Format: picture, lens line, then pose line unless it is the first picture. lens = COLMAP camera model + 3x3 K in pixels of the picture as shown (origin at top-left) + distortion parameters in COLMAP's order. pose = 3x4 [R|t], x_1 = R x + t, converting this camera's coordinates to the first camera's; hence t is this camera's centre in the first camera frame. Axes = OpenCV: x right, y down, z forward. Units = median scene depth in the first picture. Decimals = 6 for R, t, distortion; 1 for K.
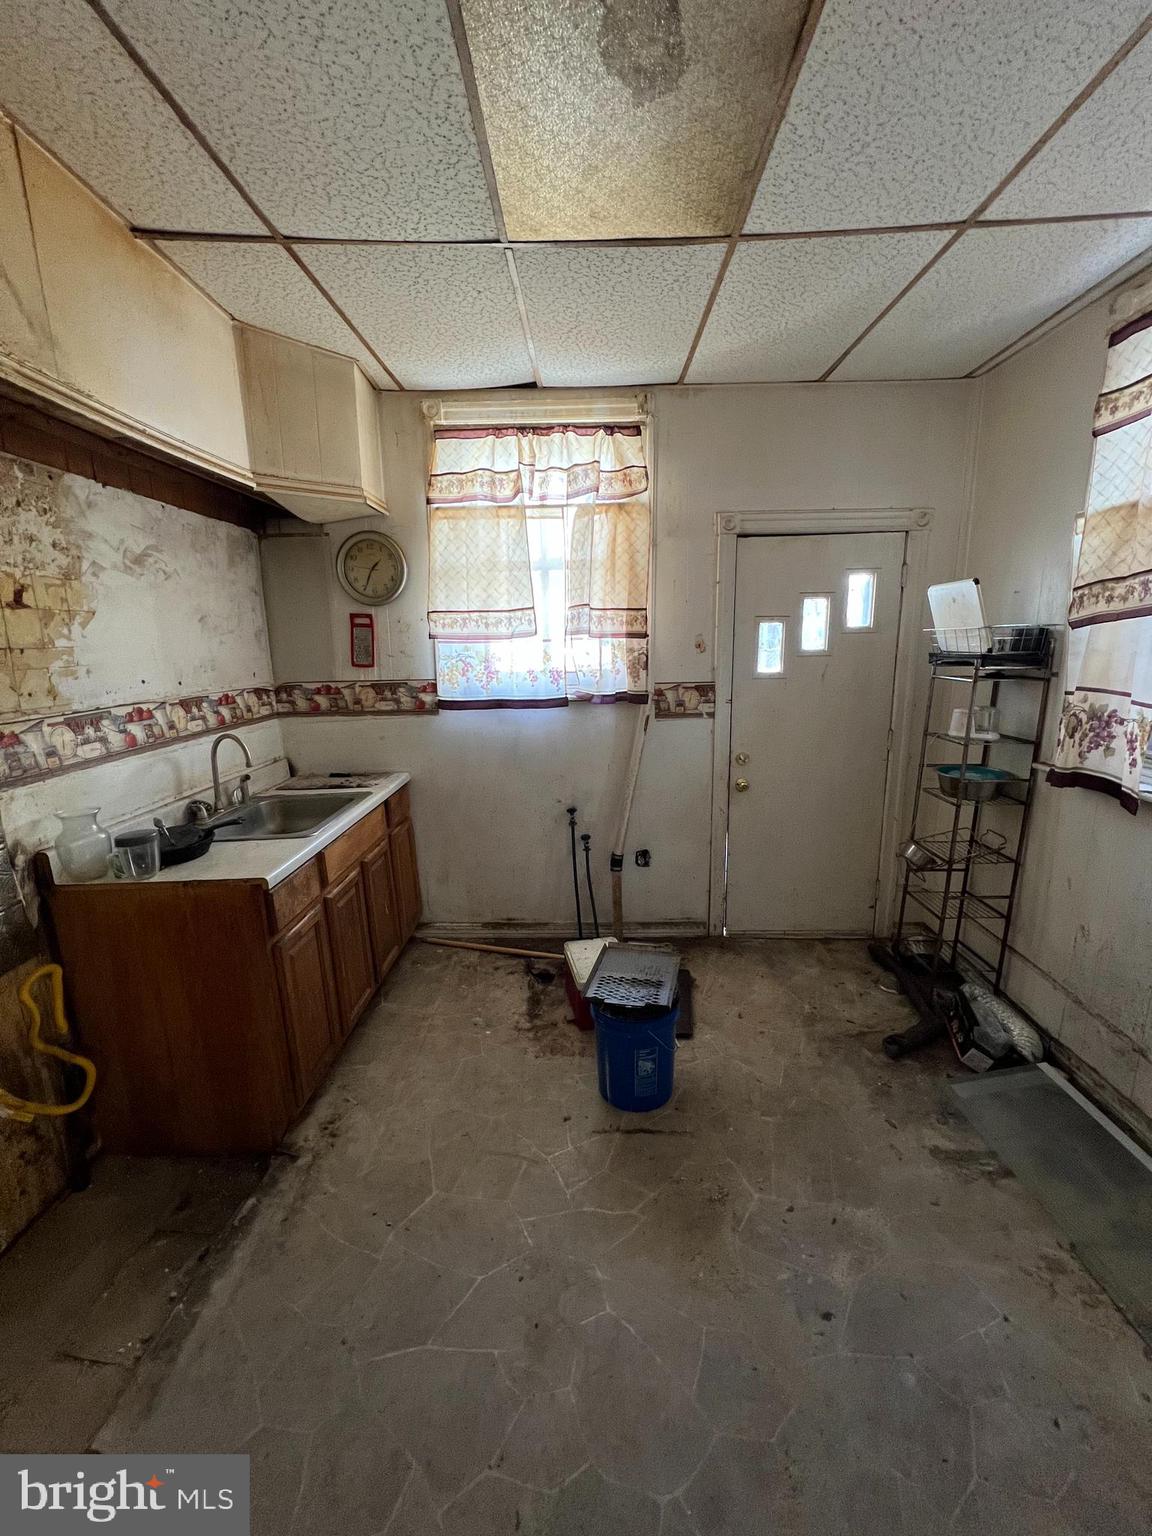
lens RADIAL K [[614.3, 0, 580.1], [0, 614.3, 773.1], [0, 0, 1]] dist [0.000652, 0.000036]
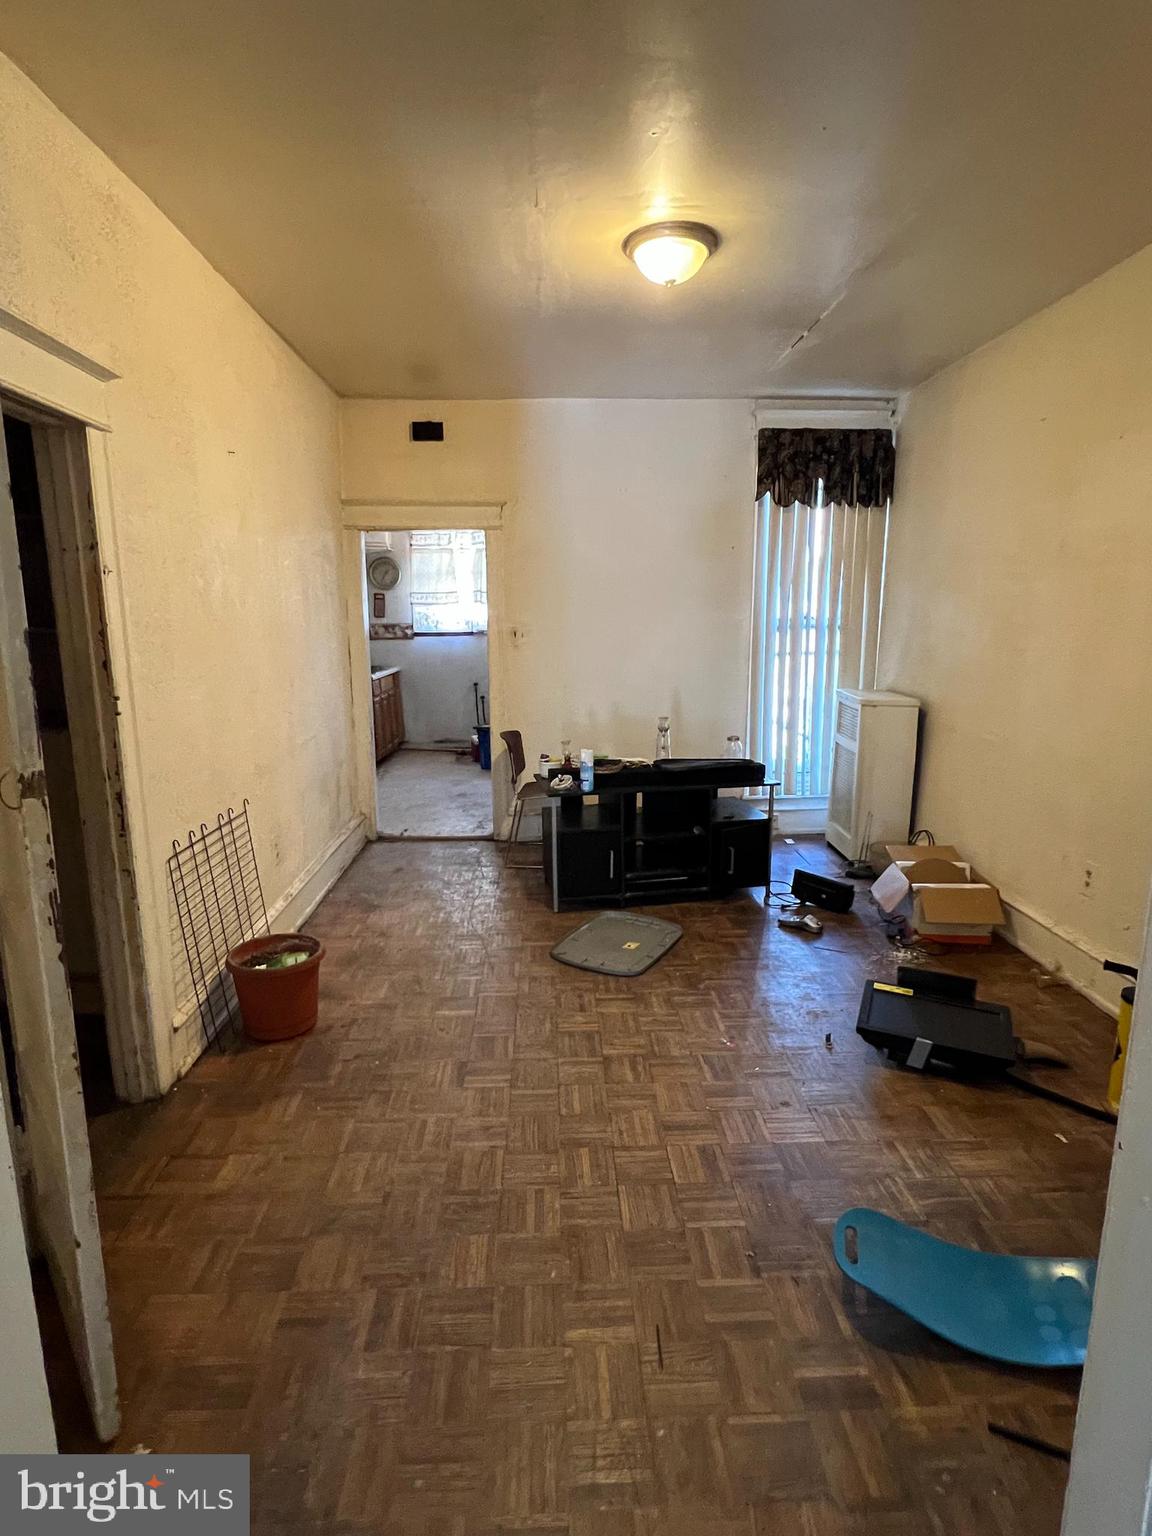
lens RADIAL K [[793.2, 0, 573.0], [0, 793.2, 772.7], [0, 0, 1]] dist [0.003991, 0.000339]
pose [[0.998245, -0.007652, 0.058726, 0.163967], [0.009328, 0.999556, -0.028306, 0.462921], [-0.058483, 0.028804, 0.997873, -1.830237]]
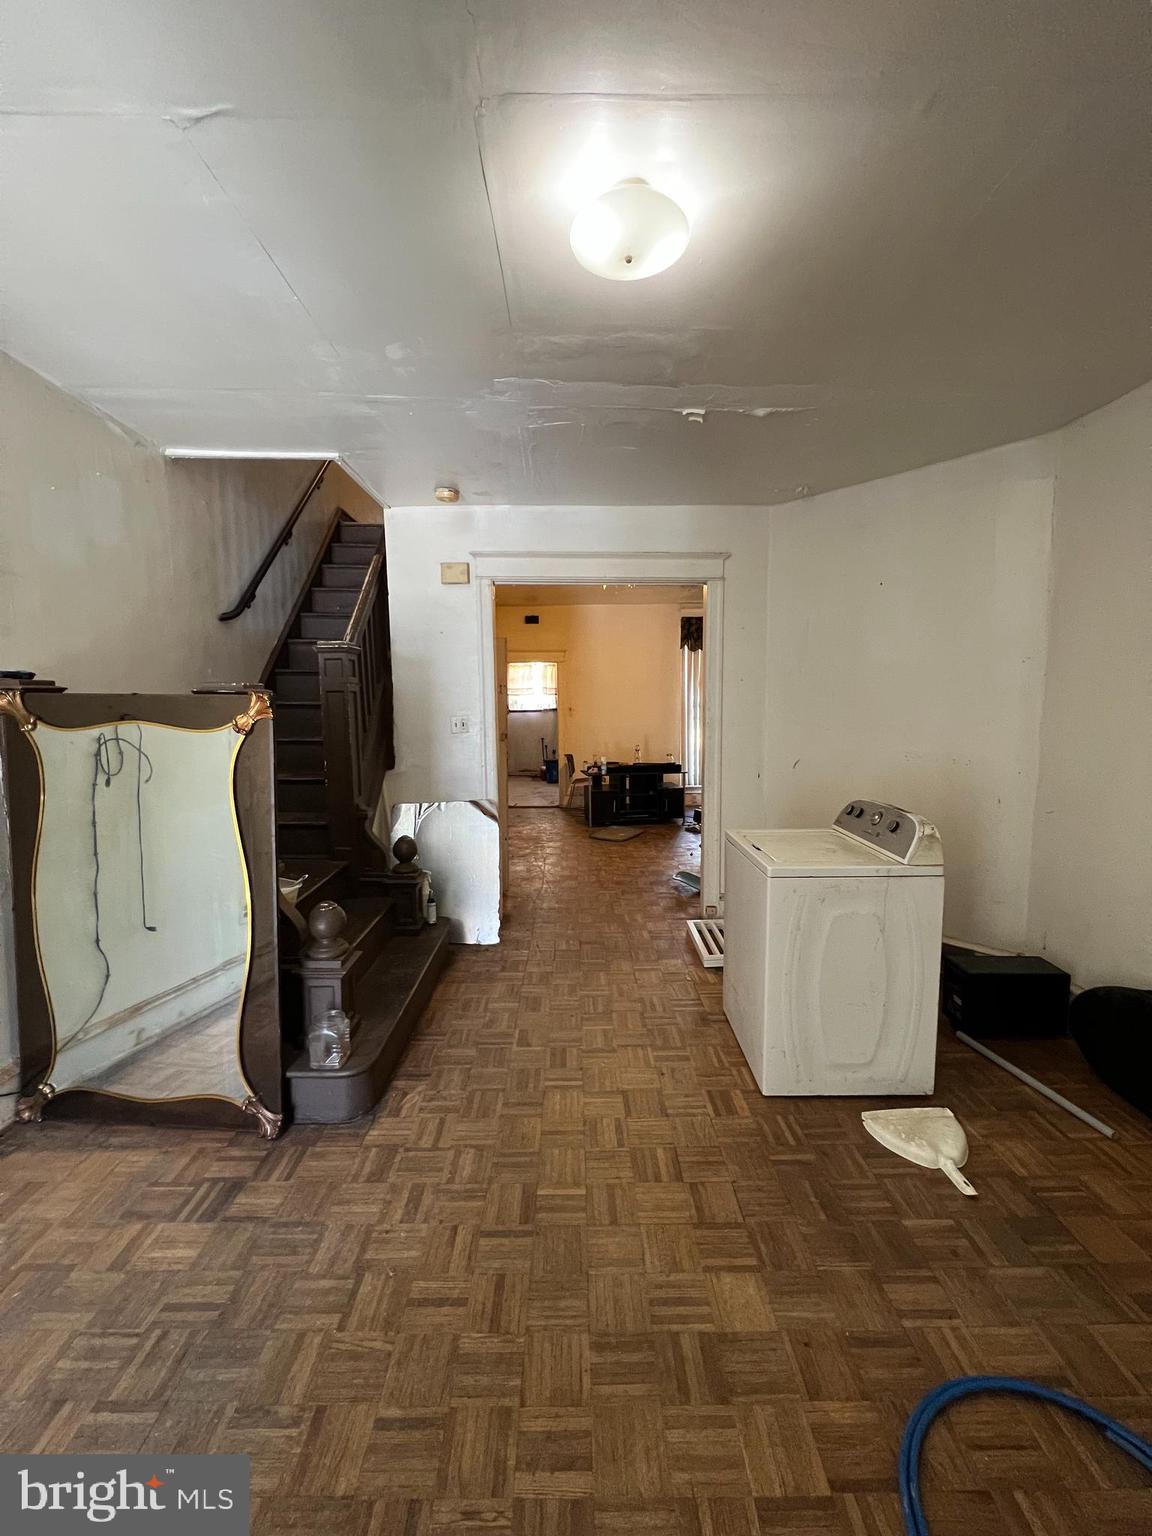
lens RADIAL K [[614.3, 0, 579.3], [0, 614.3, 756.7], [0, 0, 1]] dist [0.000652, 0.000036]
pose [[0.999468, -0.005282, 0.032200, 0.066917], [0.009521, 0.991079, -0.132933, 0.785768], [-0.031210, 0.133169, 0.990602, -3.250306]]
